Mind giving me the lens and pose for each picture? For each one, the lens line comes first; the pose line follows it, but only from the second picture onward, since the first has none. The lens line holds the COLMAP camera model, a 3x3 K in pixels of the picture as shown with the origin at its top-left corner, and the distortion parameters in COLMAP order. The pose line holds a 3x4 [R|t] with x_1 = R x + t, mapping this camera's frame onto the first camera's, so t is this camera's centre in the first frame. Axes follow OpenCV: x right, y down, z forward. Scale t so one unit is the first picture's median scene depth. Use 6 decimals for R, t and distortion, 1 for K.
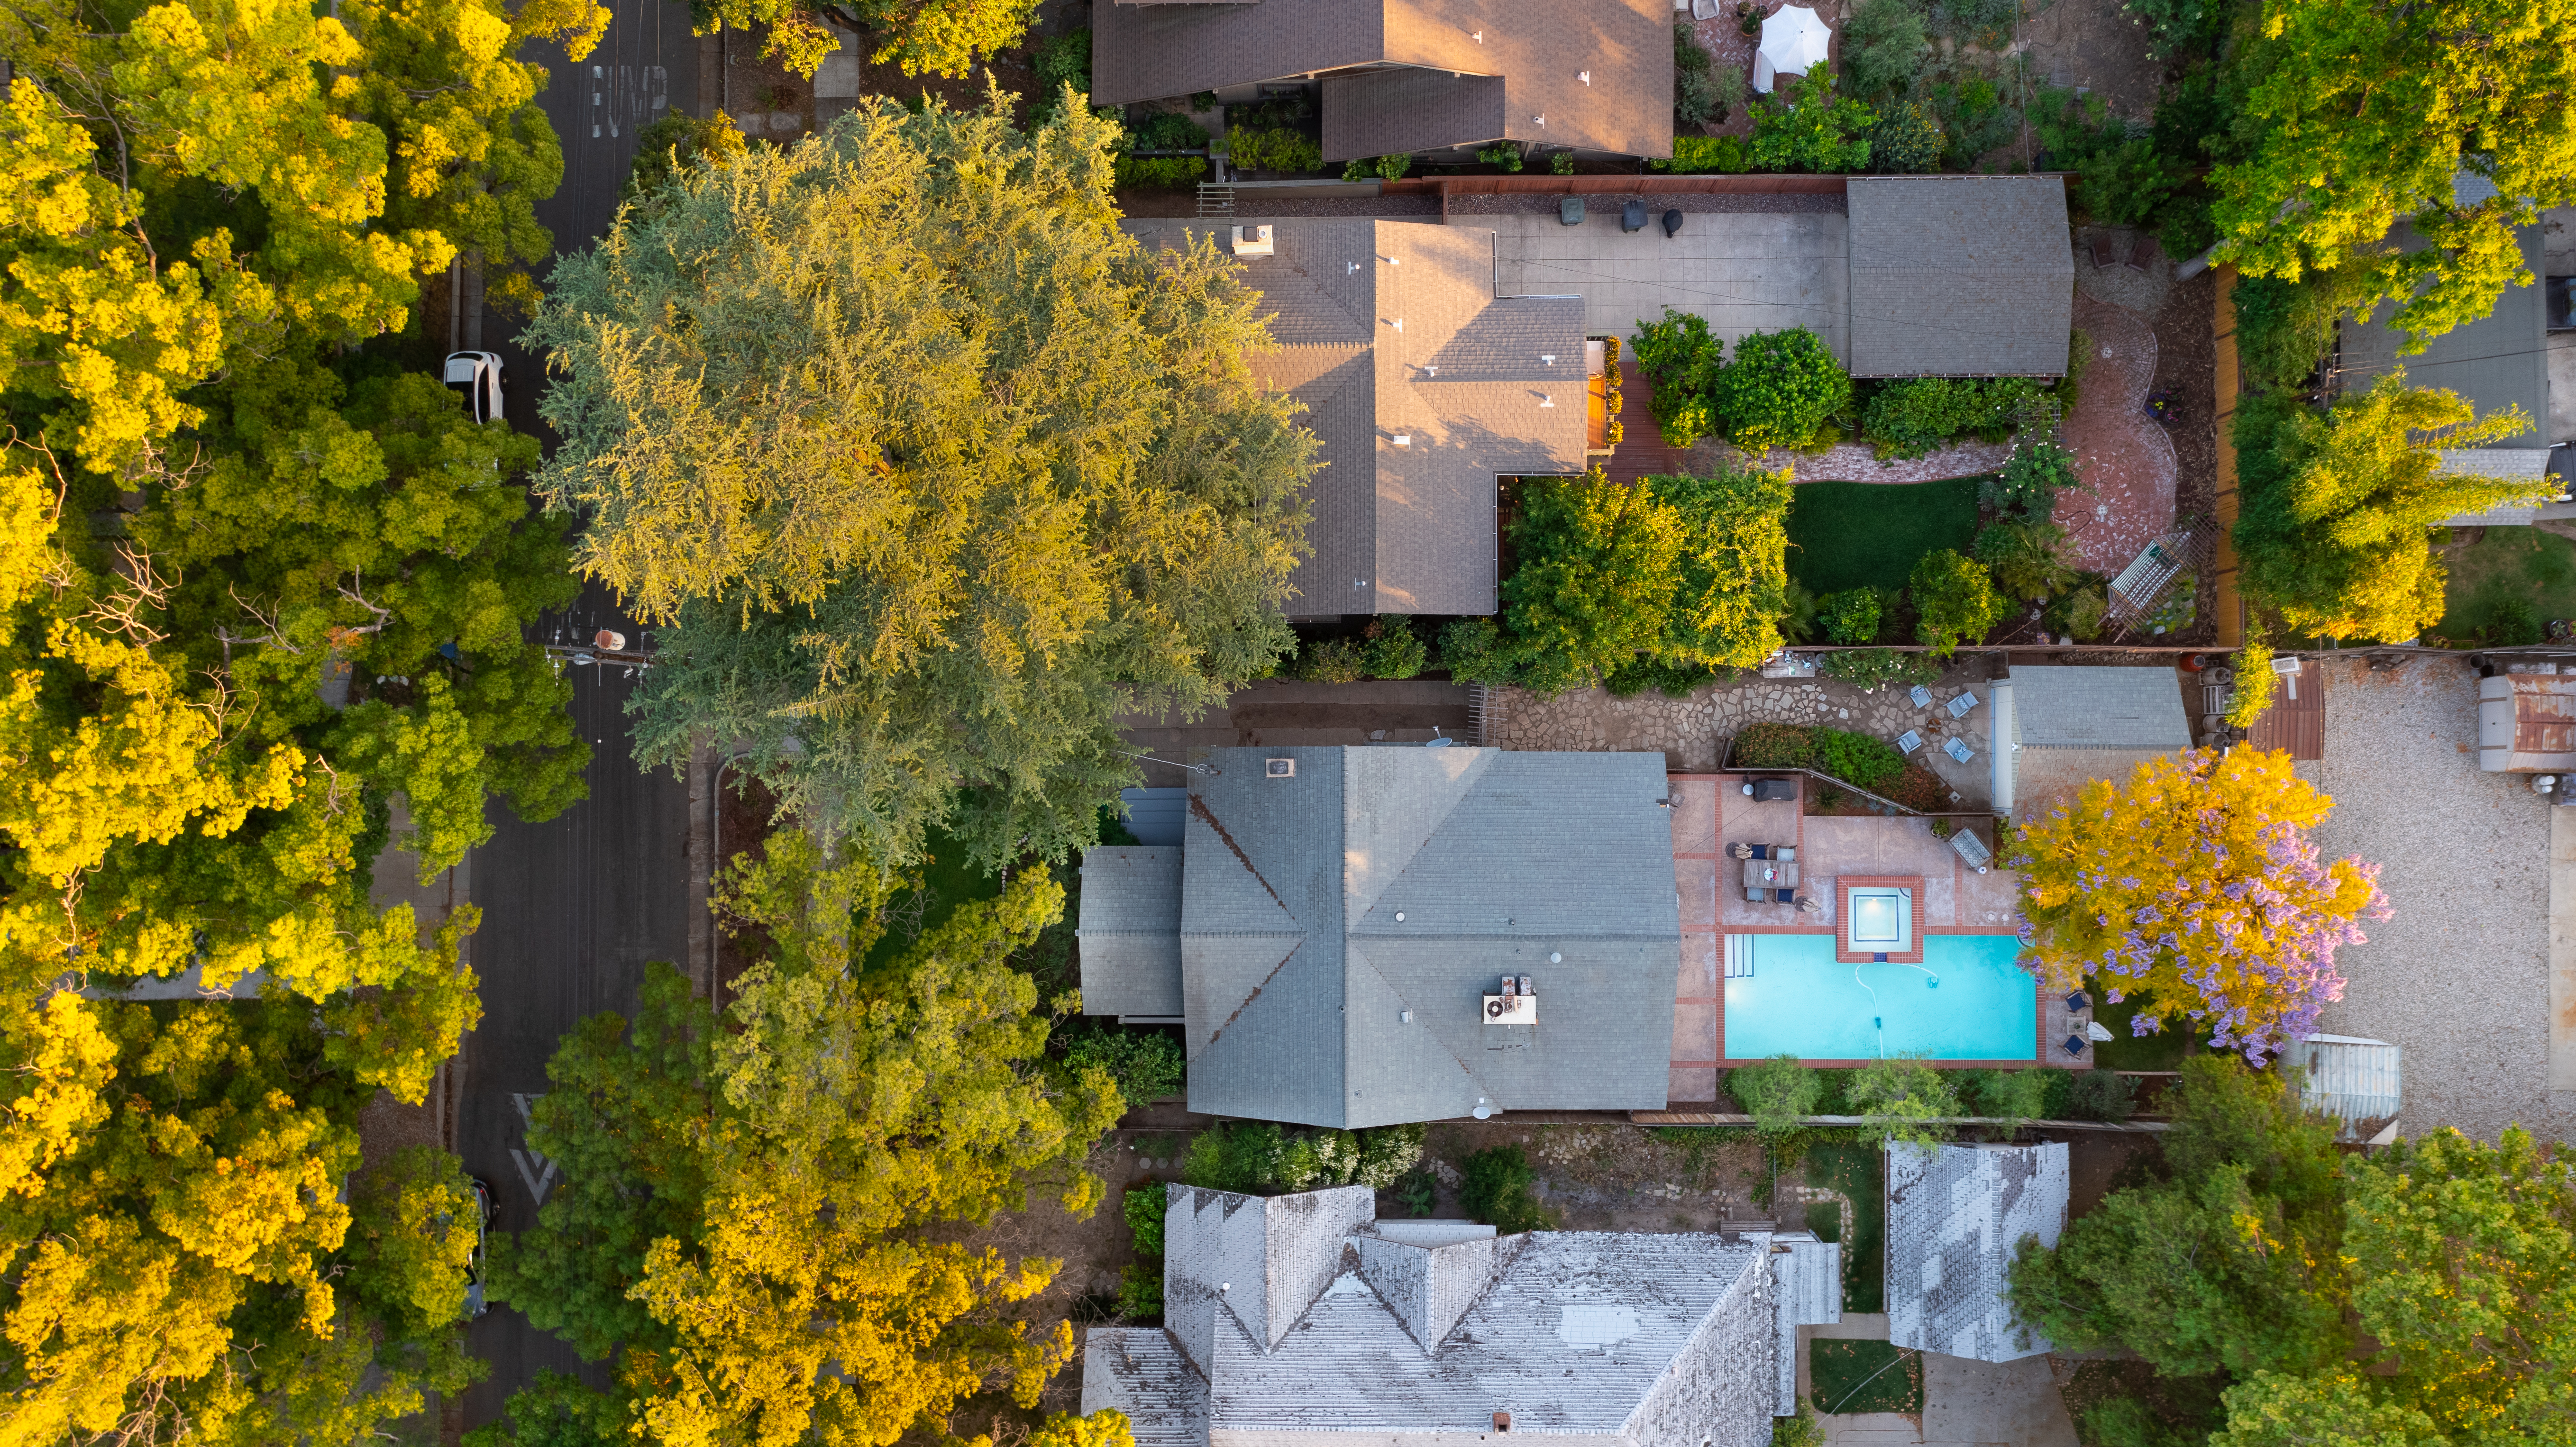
lens RADIAL K [[2051.5, 0, 1289.3], [0, 2051.5, 715.4], [0, 0, 1]] dist [-0.018638, 0.002836]
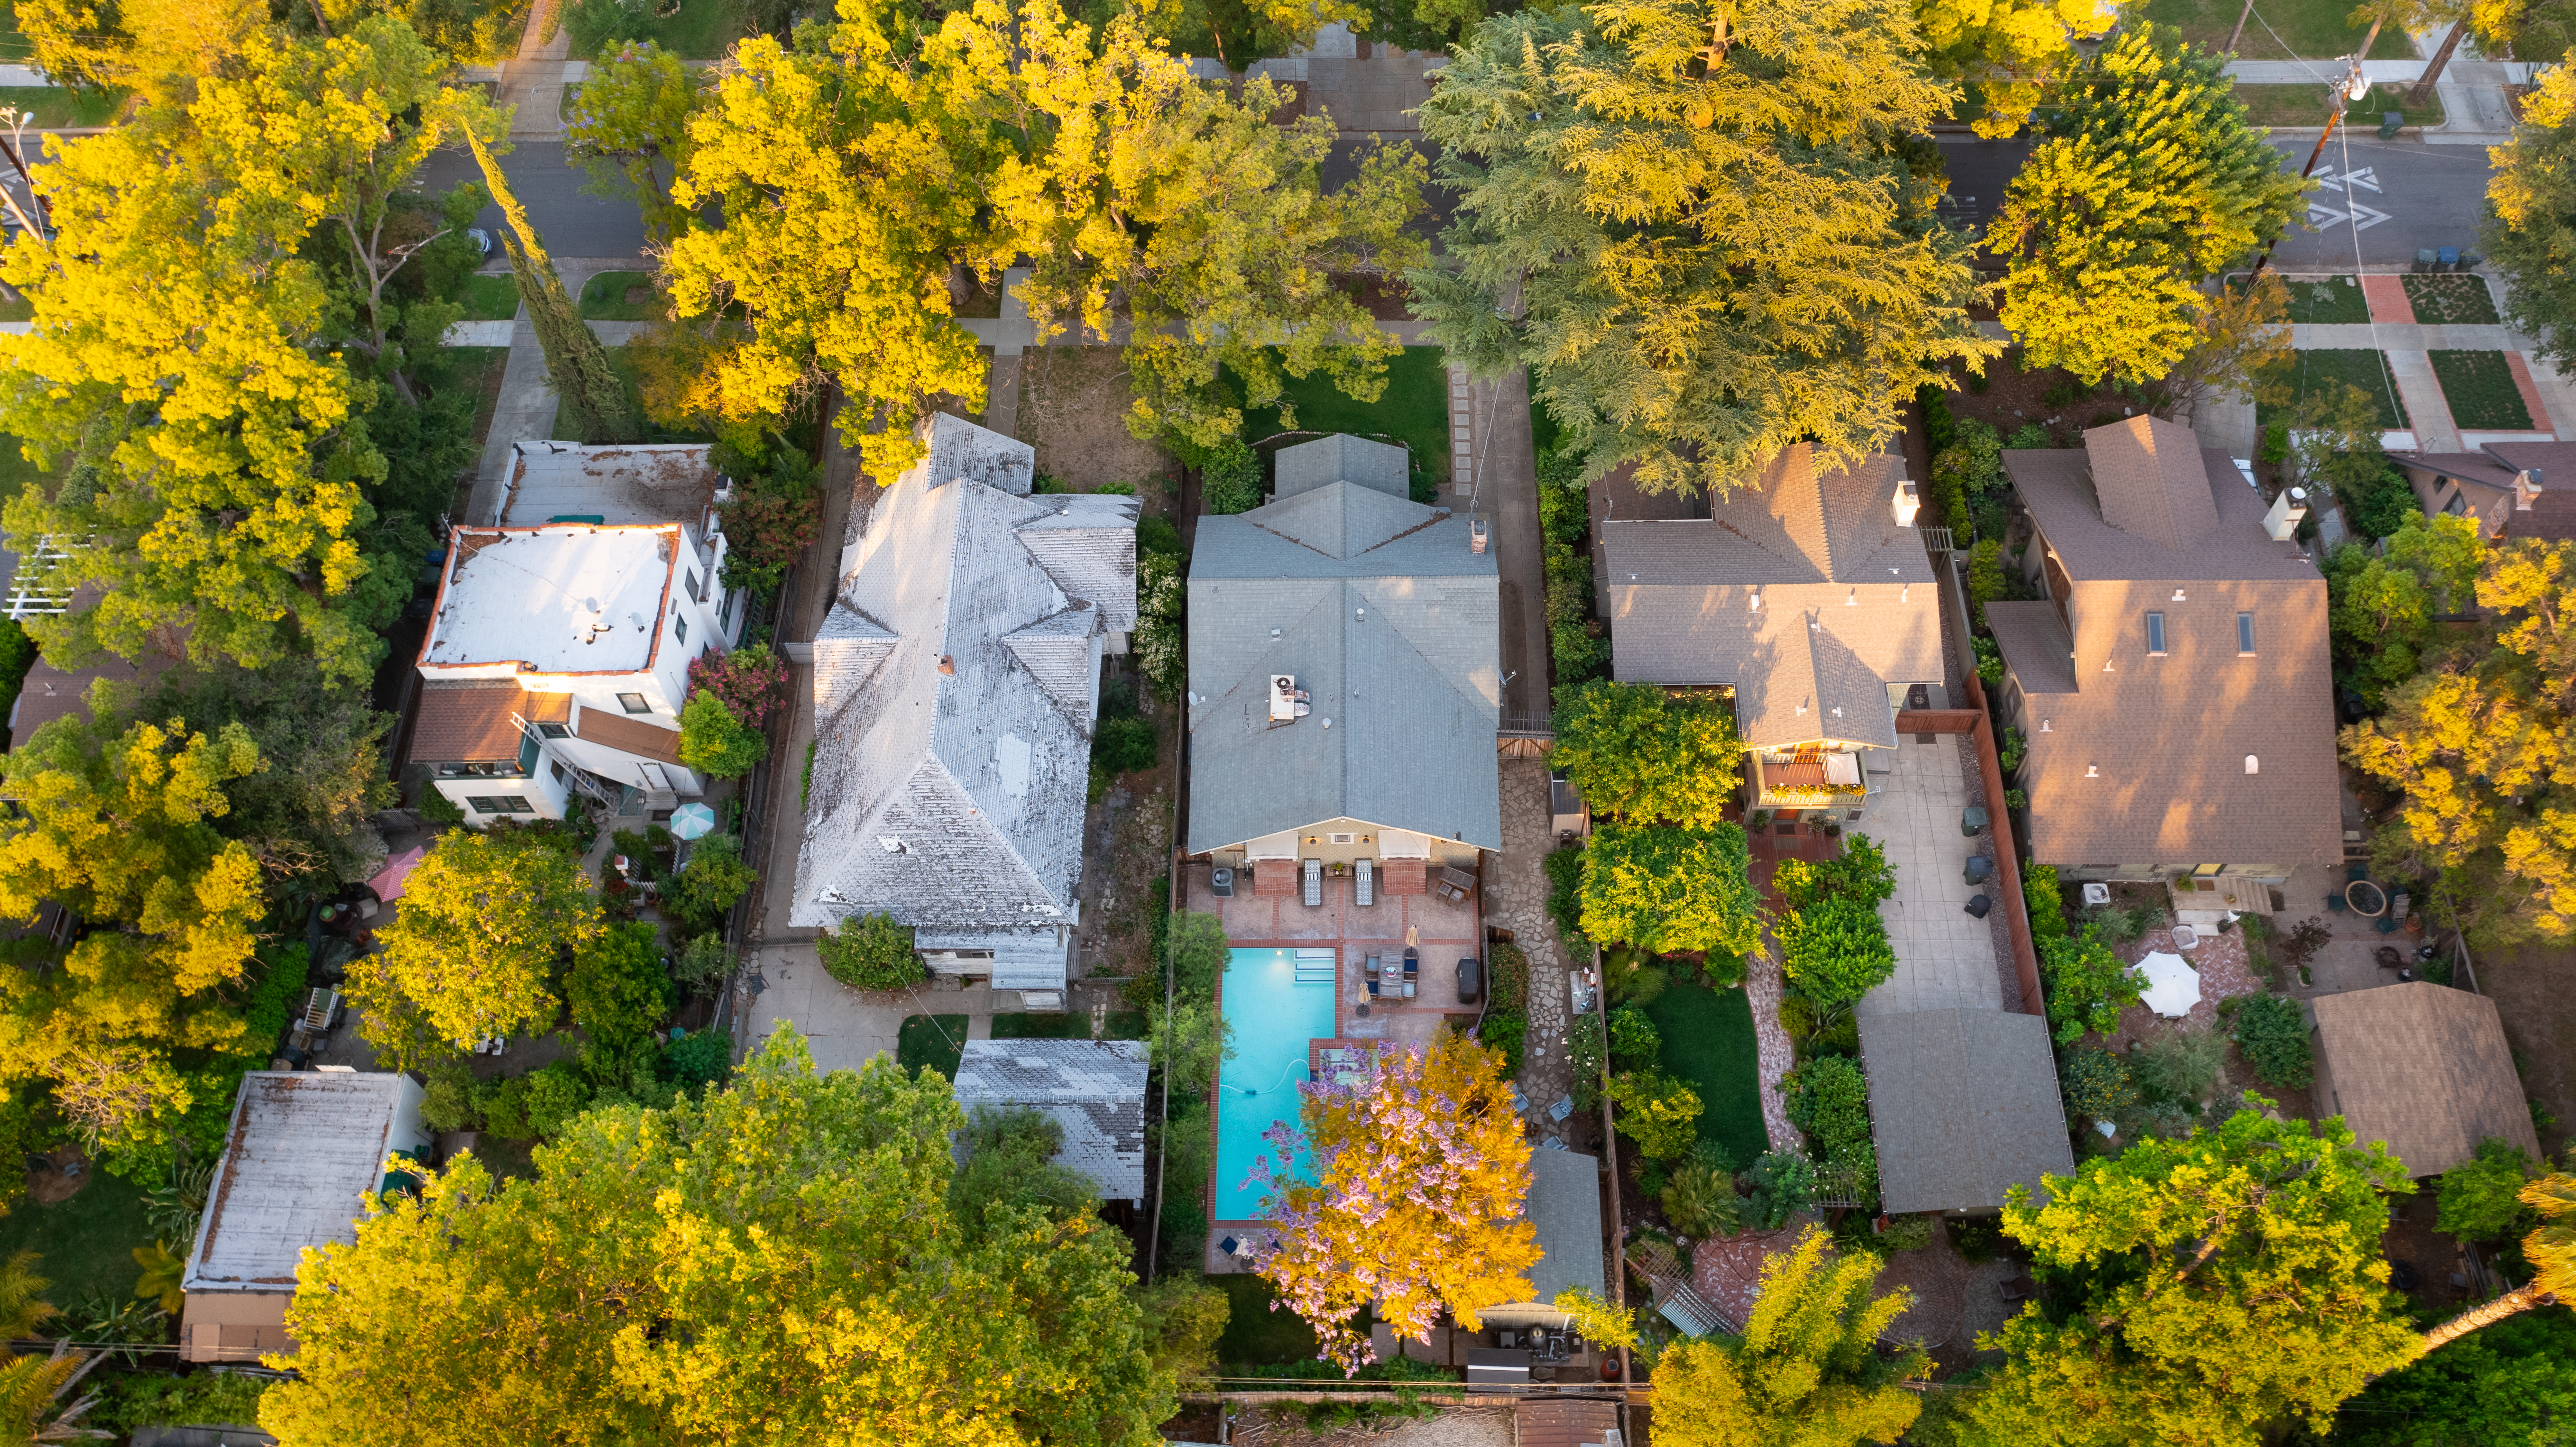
lens RADIAL K [[2051.5, 0, 1289.3], [0, 2051.5, 715.4], [0, 0, 1]] dist [-0.018638, 0.002836]
pose [[-0.011481, 0.870780, -0.491538, 0.694804], [-0.998327, 0.017879, 0.054992, 0.072915], [0.056674, 0.491347, 0.869118, -0.031047]]
